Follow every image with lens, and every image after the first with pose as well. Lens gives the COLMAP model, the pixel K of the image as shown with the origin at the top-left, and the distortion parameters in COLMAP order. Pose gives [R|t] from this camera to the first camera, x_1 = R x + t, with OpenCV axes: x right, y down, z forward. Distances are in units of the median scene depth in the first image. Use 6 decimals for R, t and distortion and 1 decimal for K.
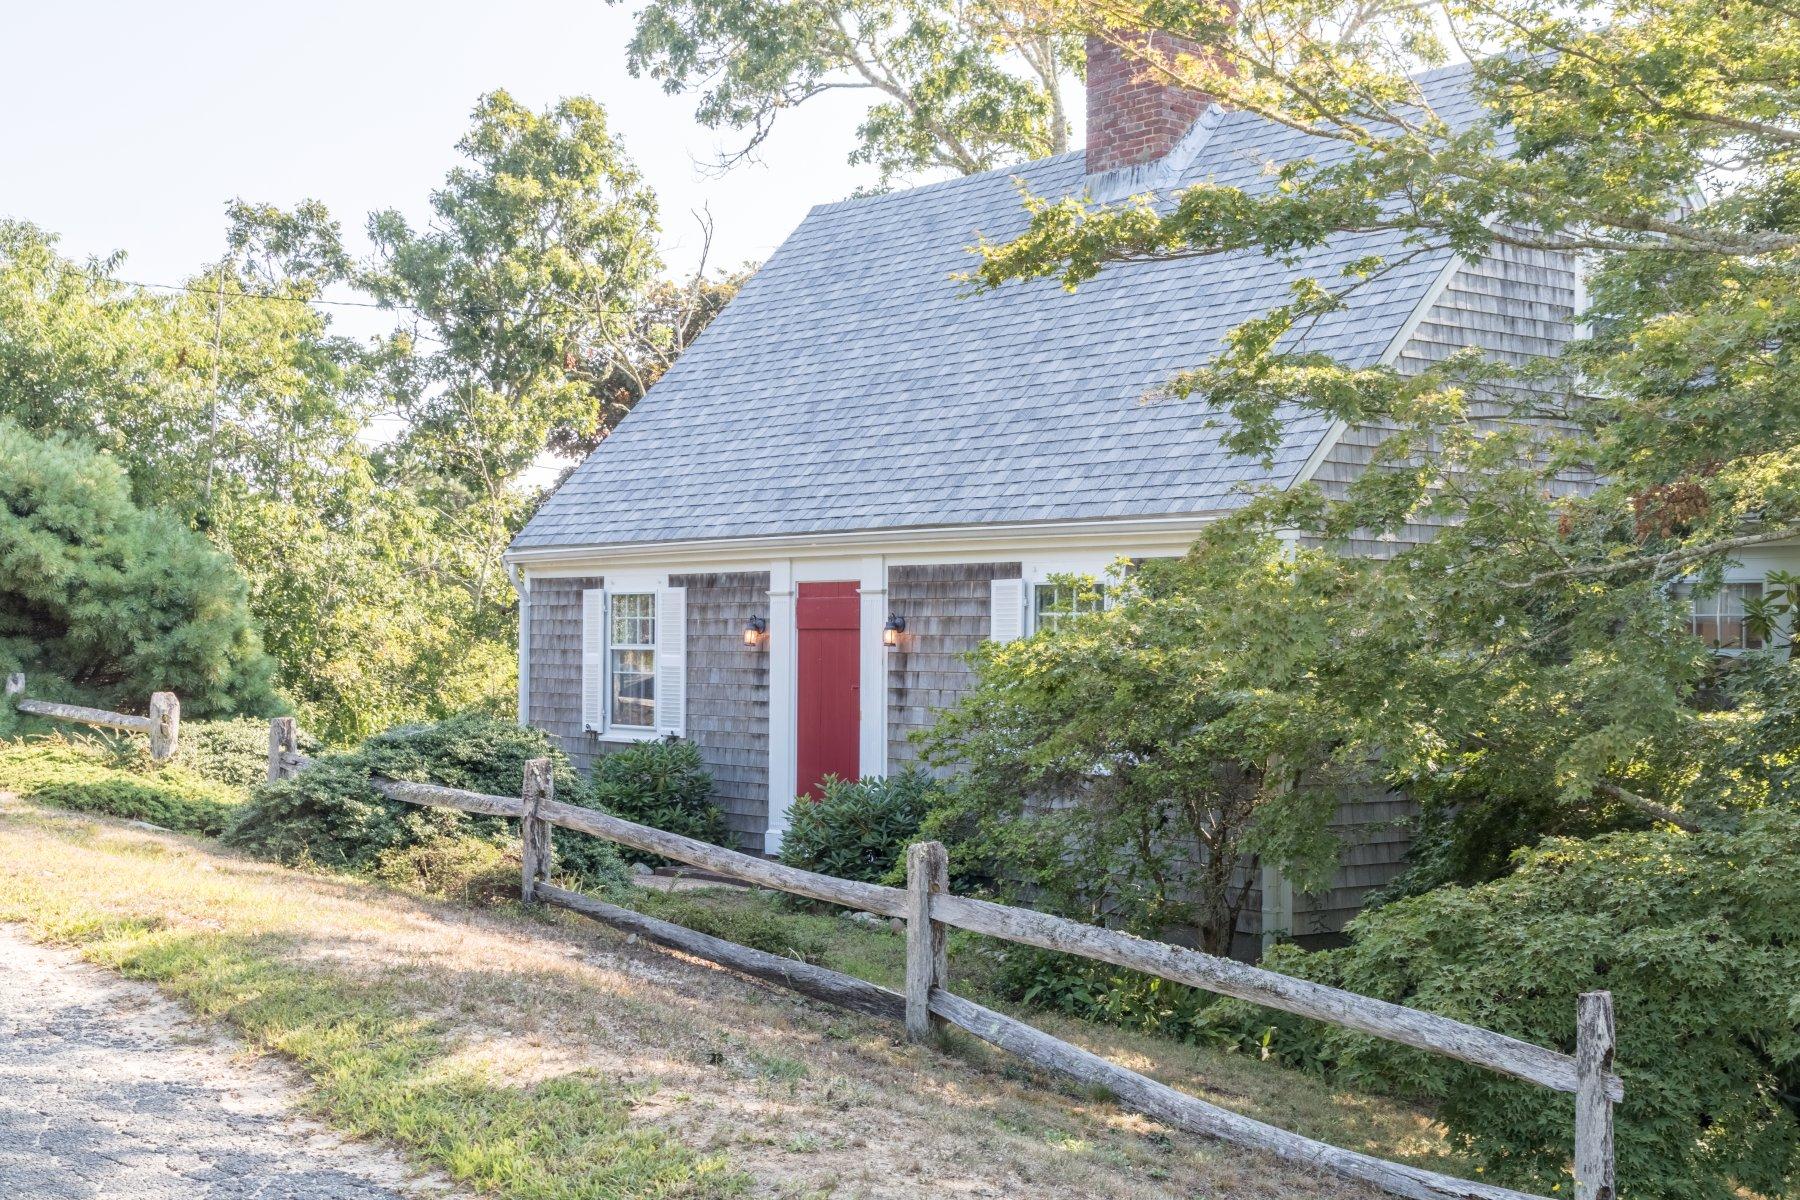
lens RADIAL K [[2323.2, 0, 900.5], [0, 2323.2, 597.9], [0, 0, 1]] dist [0.026882, 0.000000]
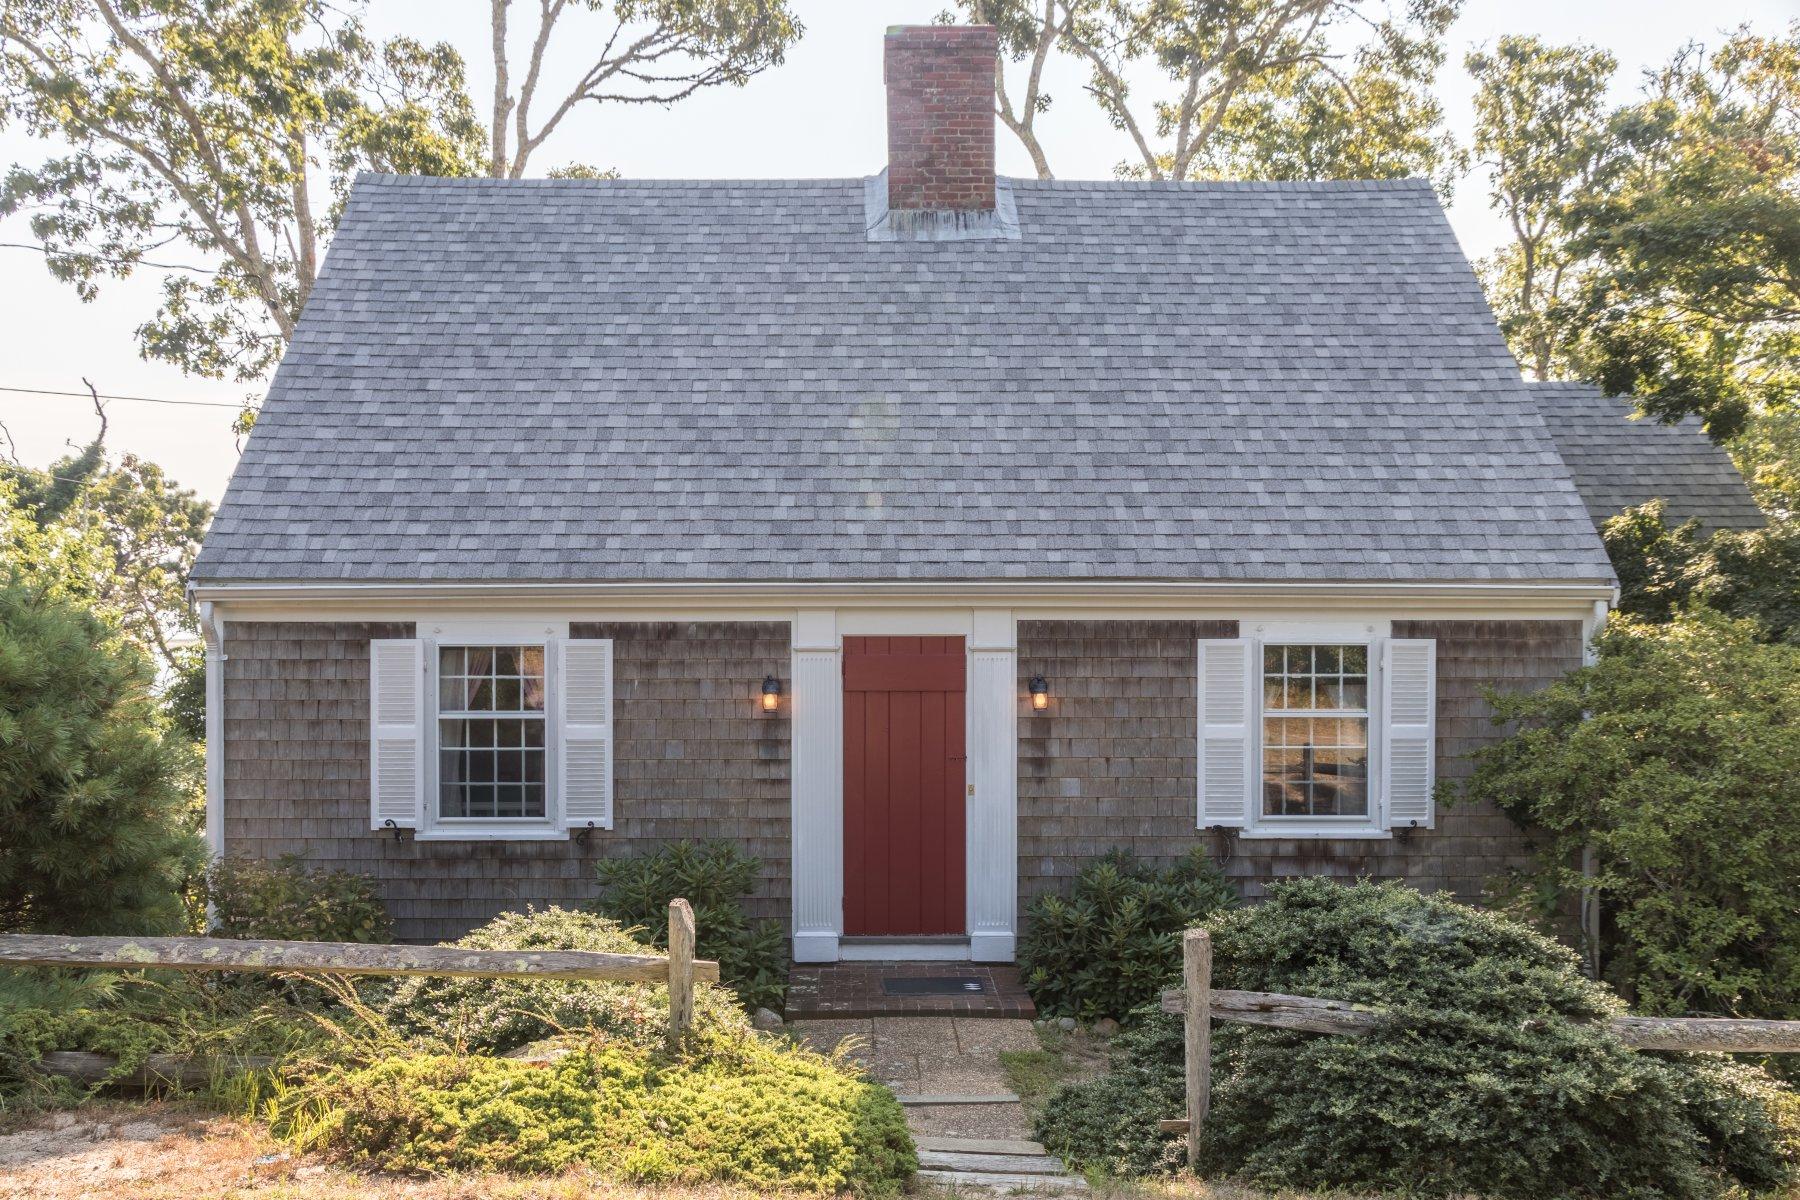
lens RADIAL K [[1634.1, 0, 899.3], [0, 1634.1, 605.3], [0, 0, 1]] dist [0.001597, 0.000000]
pose [[0.621617, 0.039541, 0.782323, -0.500249], [-0.009017, 0.999020, -0.043329, 0.007712], [-0.783269, 0.019880, 0.621365, 0.612920]]
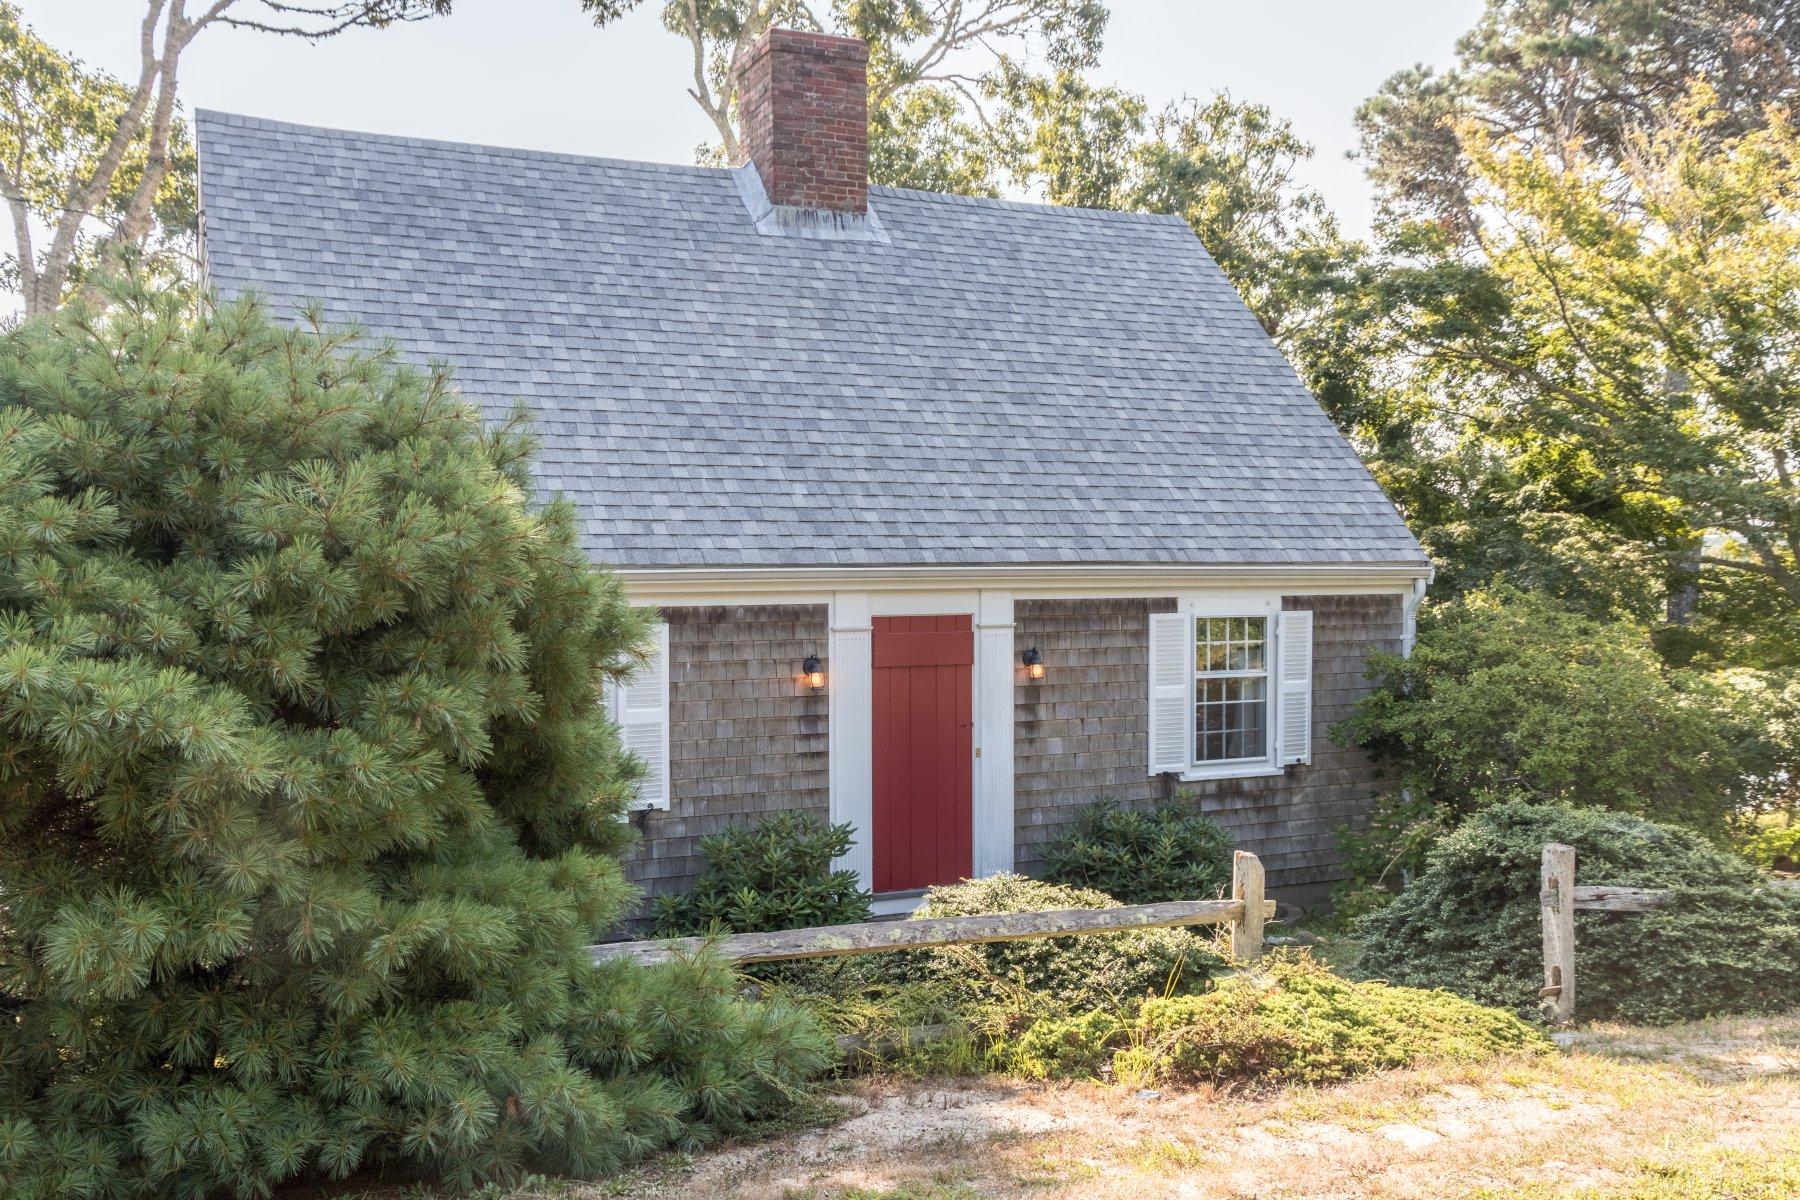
lens RADIAL K [[1634.1, 0, 907.7], [0, 1634.1, 602.2], [0, 0, 1]] dist [0.001597, 0.000000]
pose [[0.230872, 0.014326, 0.972879, -0.668051], [0.013517, 0.999748, -0.017930, -0.000681], [-0.972890, 0.017290, 0.230620, 0.838380]]
